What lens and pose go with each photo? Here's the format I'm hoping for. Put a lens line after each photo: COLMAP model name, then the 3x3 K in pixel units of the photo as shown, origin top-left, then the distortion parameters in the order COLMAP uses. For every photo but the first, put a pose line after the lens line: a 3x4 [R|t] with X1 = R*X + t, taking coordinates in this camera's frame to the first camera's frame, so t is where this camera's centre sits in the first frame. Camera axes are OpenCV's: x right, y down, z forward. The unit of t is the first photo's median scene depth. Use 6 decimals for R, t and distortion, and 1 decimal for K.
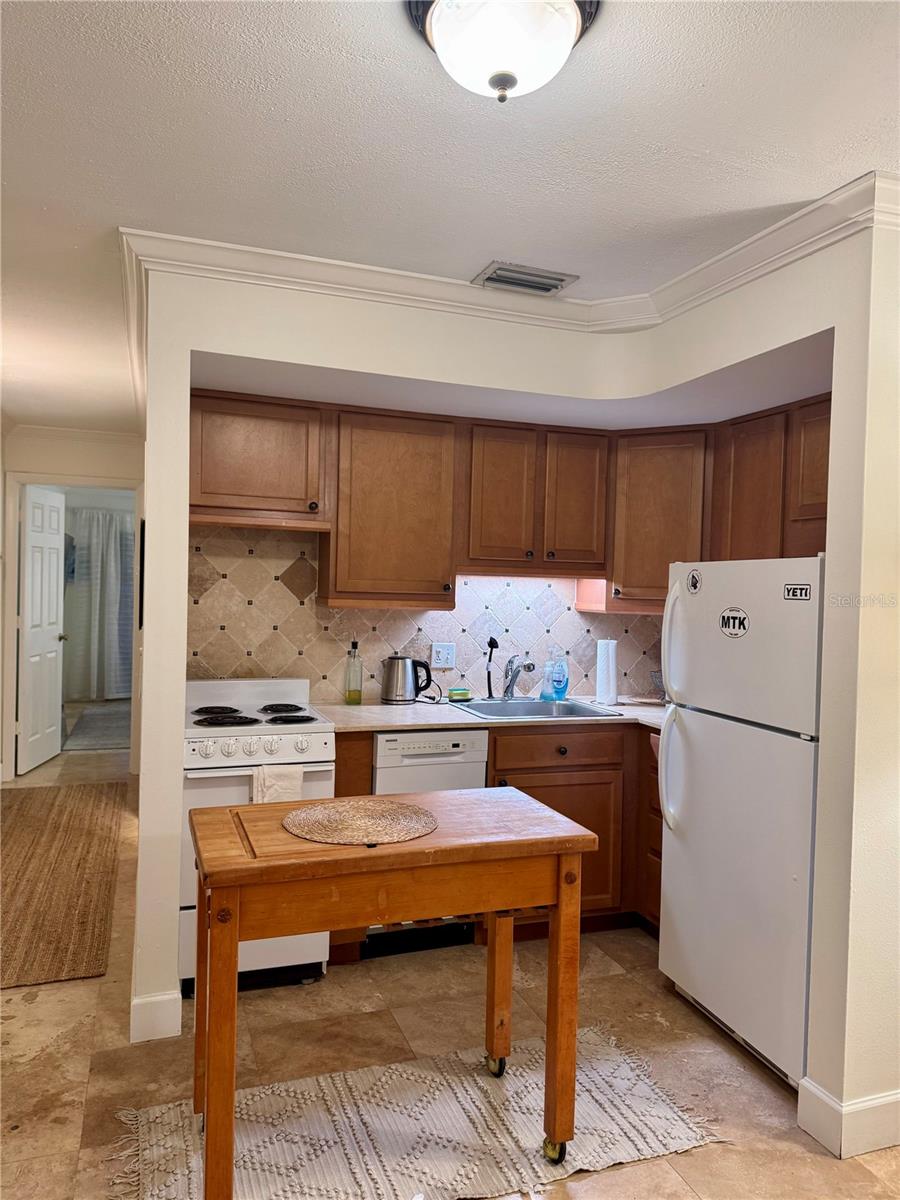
lens RADIAL K [[823.7, 0, 452.5], [0, 823.7, 603.8], [0, 0, 1]] dist [-0.000232, -0.011194]
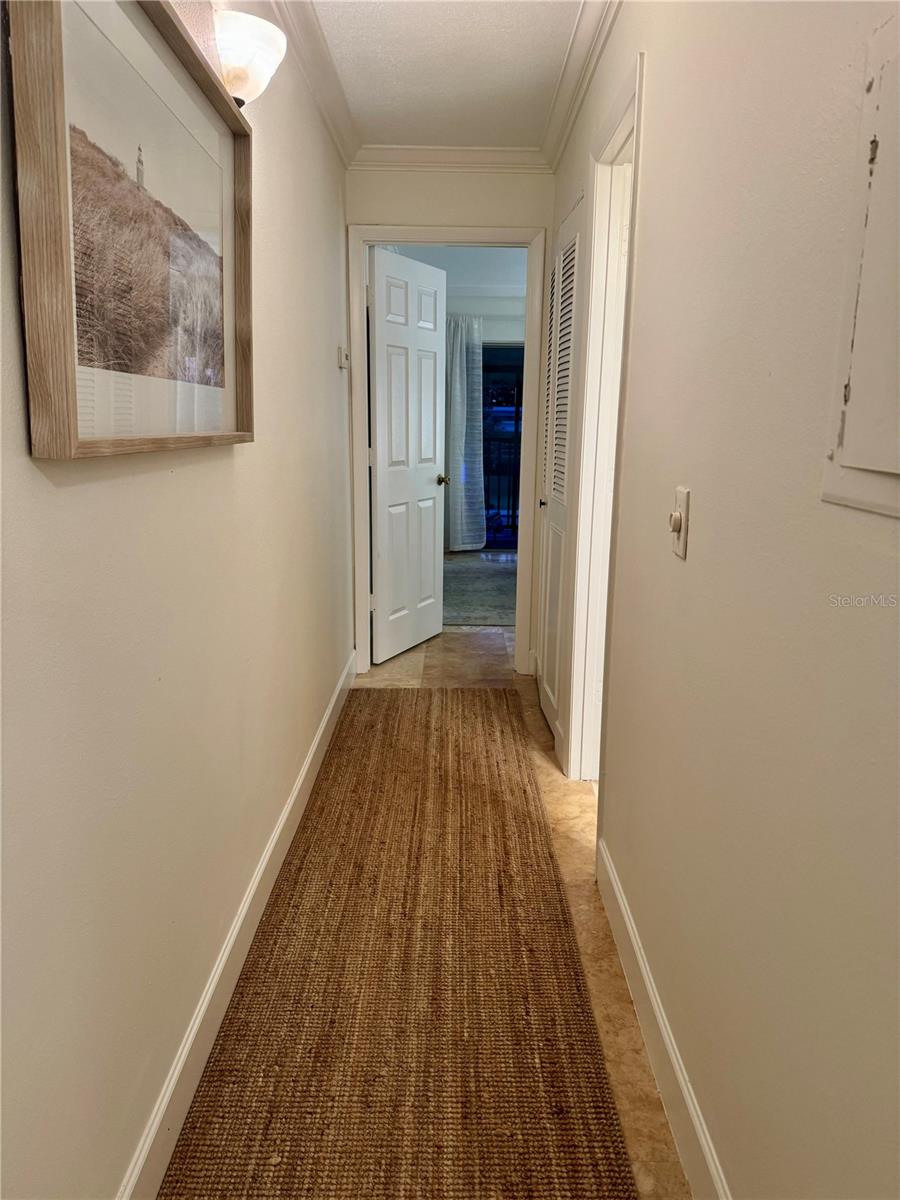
lens RADIAL K [[823.7, 0, 445.0], [0, 823.7, 608.2], [0, 0, 1]] dist [-0.000232, -0.011194]
pose [[0.934337, 0.062333, -0.350897, -0.220008], [0.007779, 0.980785, 0.194939, 0.014390], [0.356305, -0.184868, 0.915899, 0.366371]]
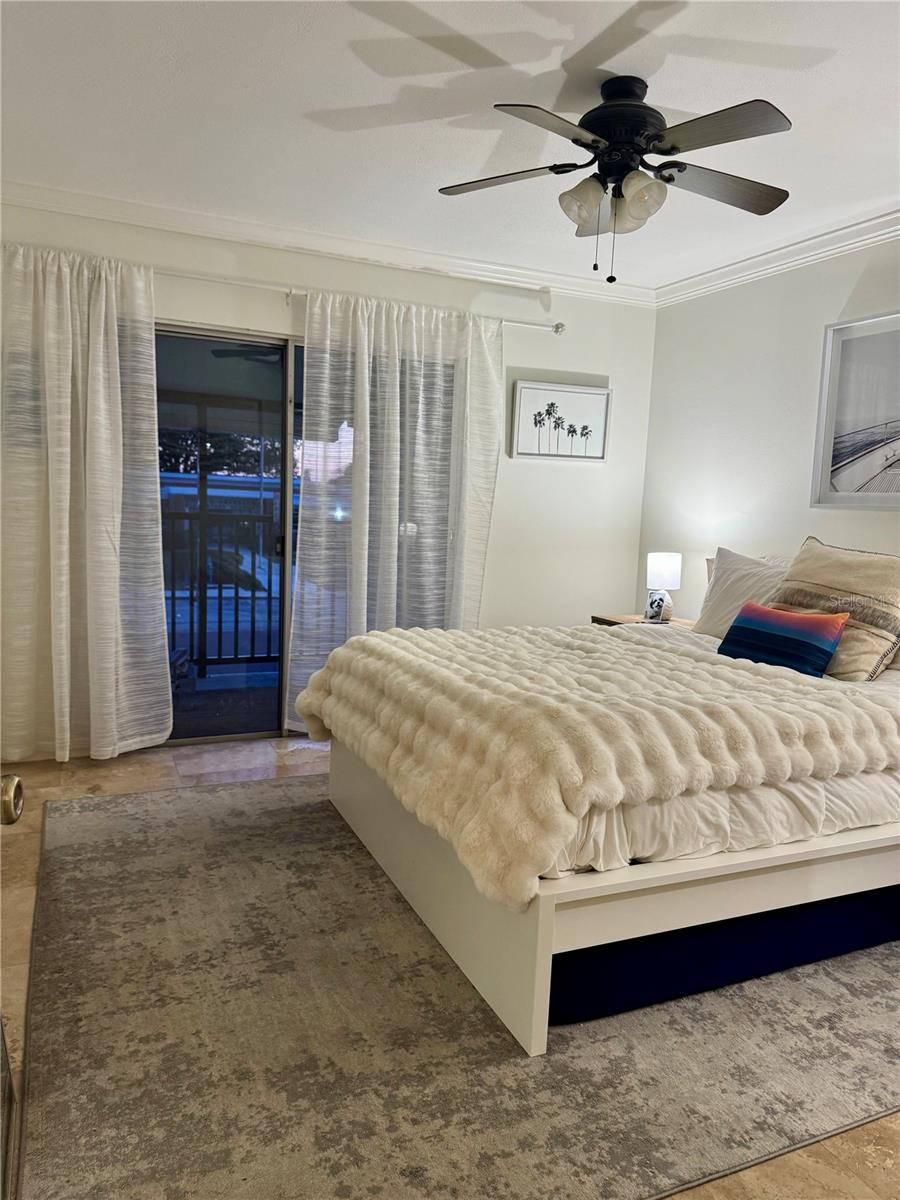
lens RADIAL K [[823.7, 0, 453.8], [0, 823.7, 598.3], [0, 0, 1]] dist [-0.000232, -0.011194]
pose [[0.996455, 0.006885, 0.083844, -0.499613], [-0.015390, 0.994746, 0.101215, -0.001497], [-0.082706, -0.102146, 0.991325, 1.065620]]
